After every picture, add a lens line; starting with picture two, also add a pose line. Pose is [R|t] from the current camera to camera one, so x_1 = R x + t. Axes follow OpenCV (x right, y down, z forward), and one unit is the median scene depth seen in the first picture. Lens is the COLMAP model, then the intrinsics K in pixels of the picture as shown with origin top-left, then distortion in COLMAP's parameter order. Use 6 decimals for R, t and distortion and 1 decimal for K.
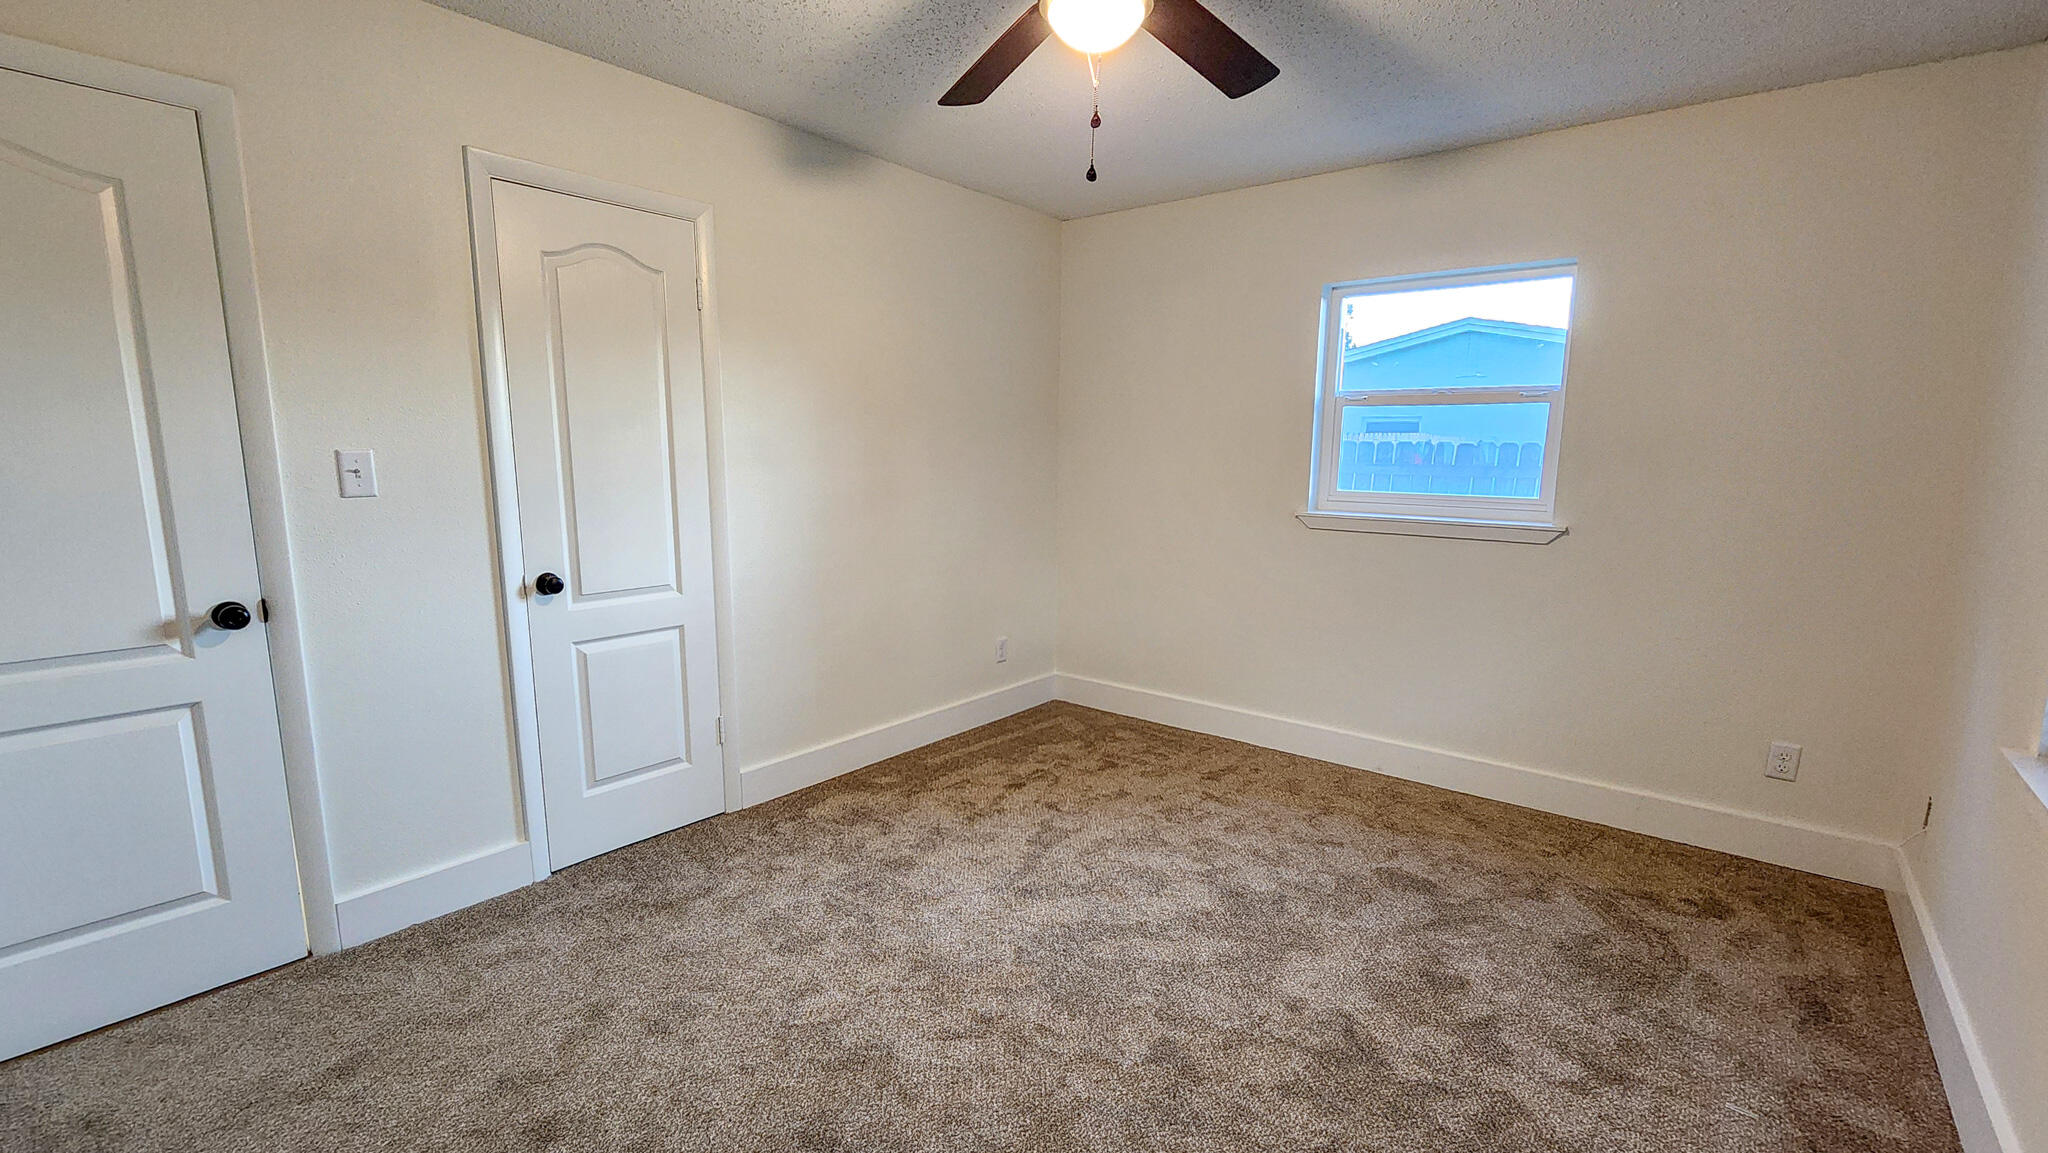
lens RADIAL K [[859.7, 0, 1022.7], [0, 859.7, 593.9], [0, 0, 1]] dist [0.003208, 0.000481]
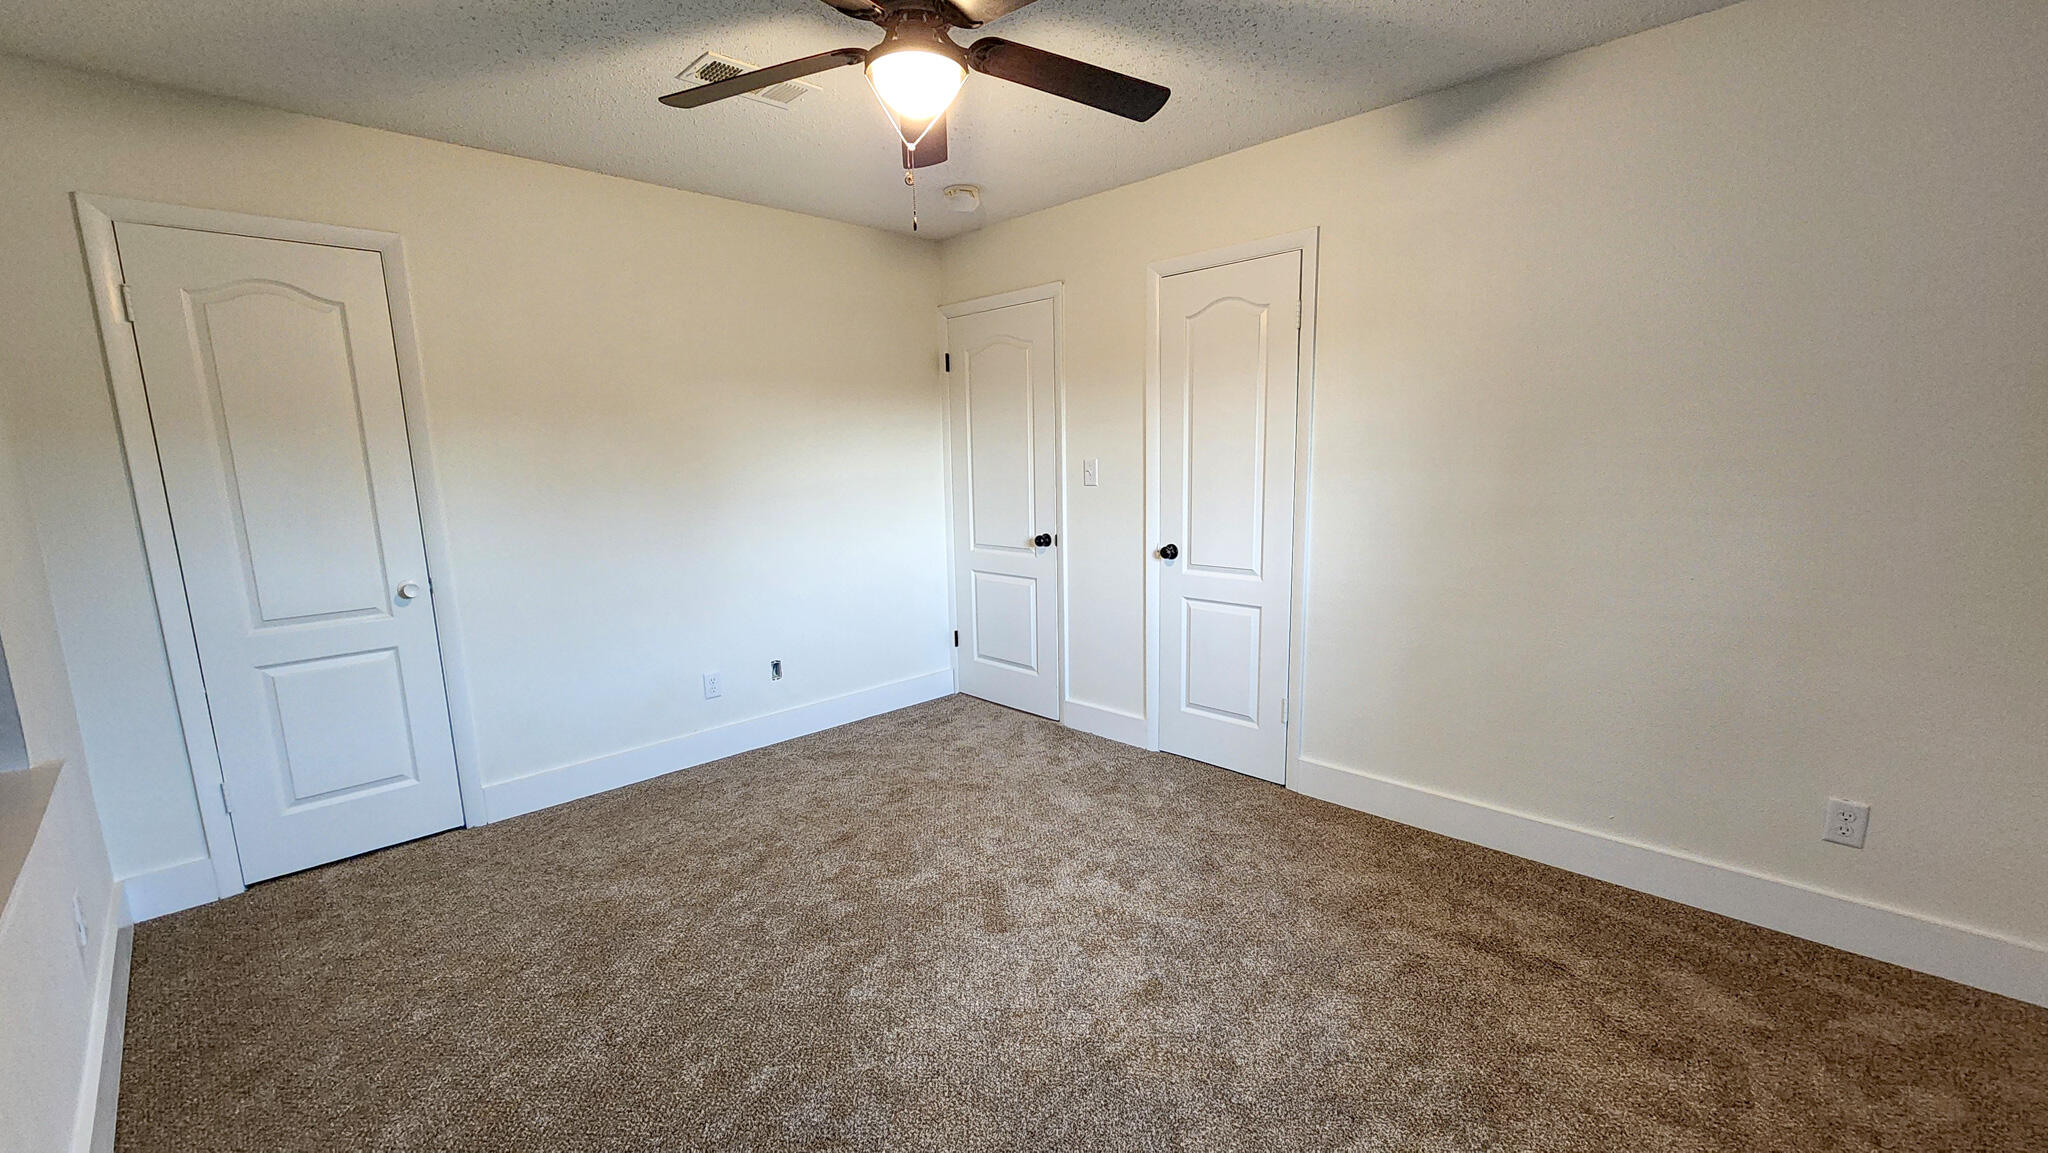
lens RADIAL K [[842.3, 0, 1023.5], [0, 842.3, 592.8], [0, 0, 1]] dist [0.000025, 0.000415]
pose [[-0.083244, 0.167397, -0.982369, 0.825353], [-0.139870, 0.974069, 0.177835, -0.154535], [0.986664, 0.152208, -0.057672, 0.826164]]
